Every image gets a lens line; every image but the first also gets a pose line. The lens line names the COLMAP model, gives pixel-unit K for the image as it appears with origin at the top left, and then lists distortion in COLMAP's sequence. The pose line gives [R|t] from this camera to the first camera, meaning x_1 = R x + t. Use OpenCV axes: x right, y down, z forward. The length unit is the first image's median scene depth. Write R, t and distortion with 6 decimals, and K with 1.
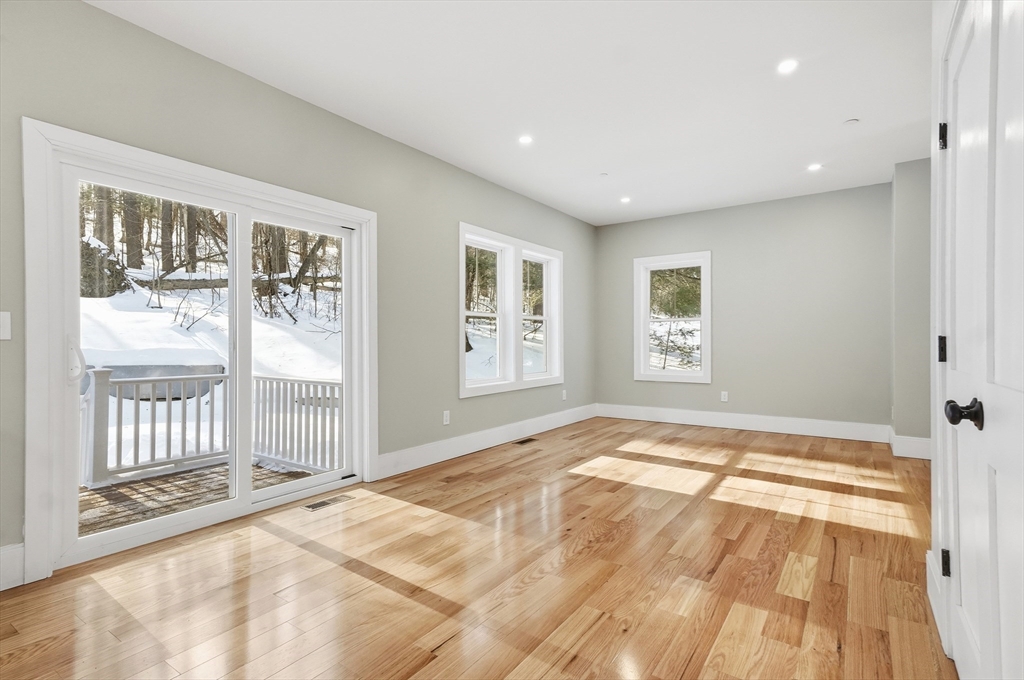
lens RADIAL K [[499.6, 0, 521.0], [0, 499.6, 342.9], [0, 0, 1]] dist [0.017345, -0.000345]
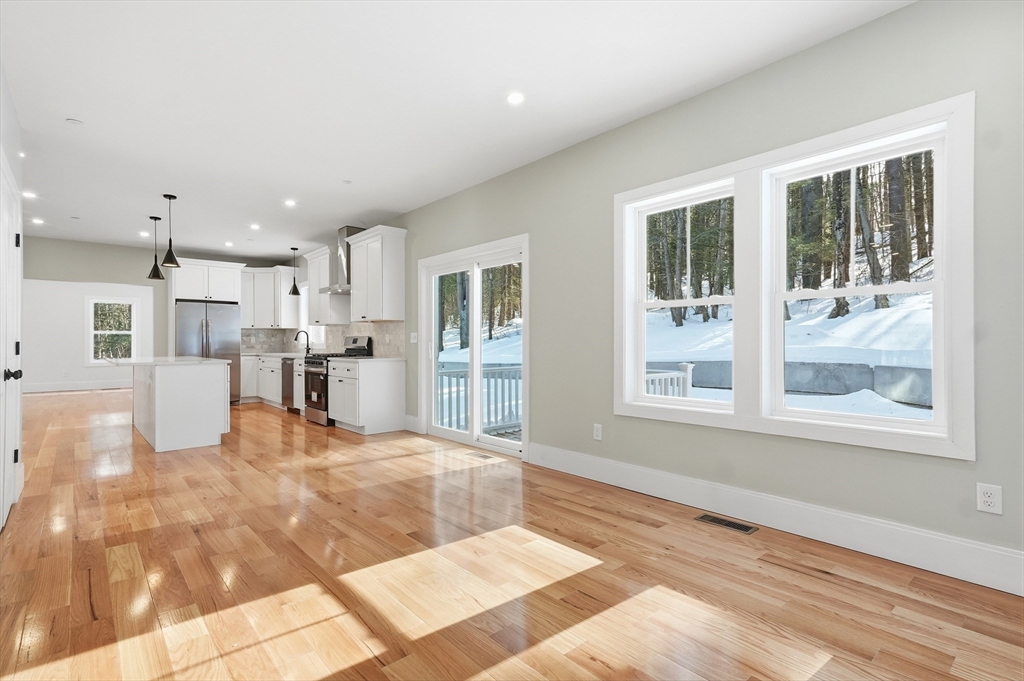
lens RADIAL K [[499.6, 0, 521.0], [0, 499.6, 343.4], [0, 0, 1]] dist [0.017345, -0.000345]
pose [[-0.253941, 0.002553, -0.967216, 0.961205], [-0.002272, 0.999992, 0.003236, -0.007449], [0.967217, 0.003019, -0.253933, 1.457698]]
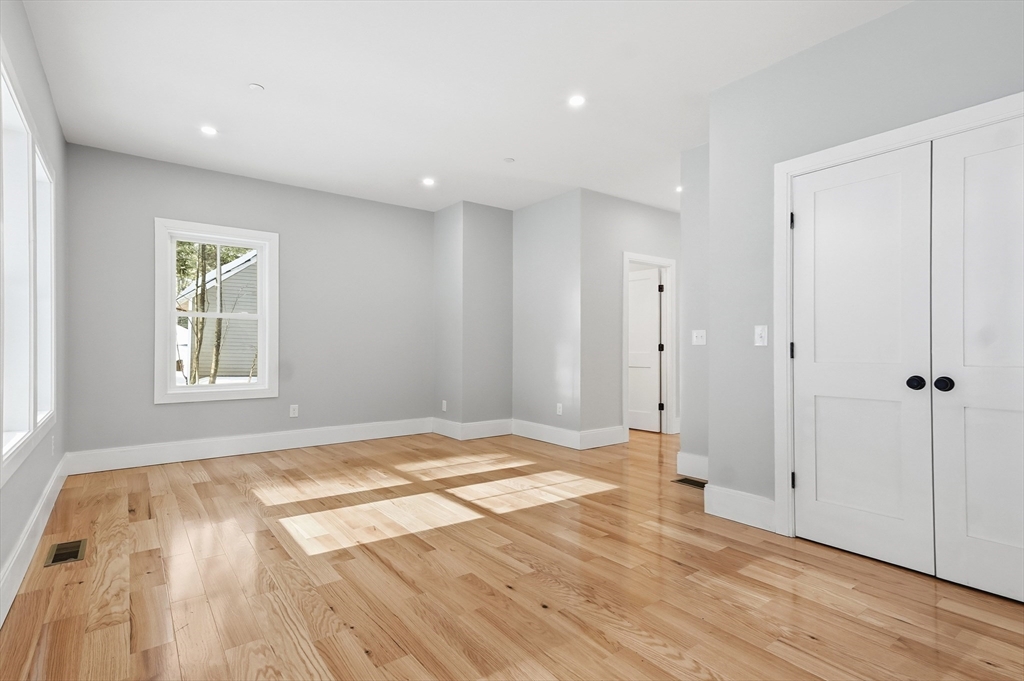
lens RADIAL K [[499.6, 0, 521.0], [0, 499.6, 343.4], [0, 0, 1]] dist [0.017345, -0.000345]
pose [[0.308879, 0.011793, 0.951028, -0.510749], [0.000230, 0.999922, -0.012473, 0.005264], [-0.951101, 0.004071, 0.308852, 0.687706]]
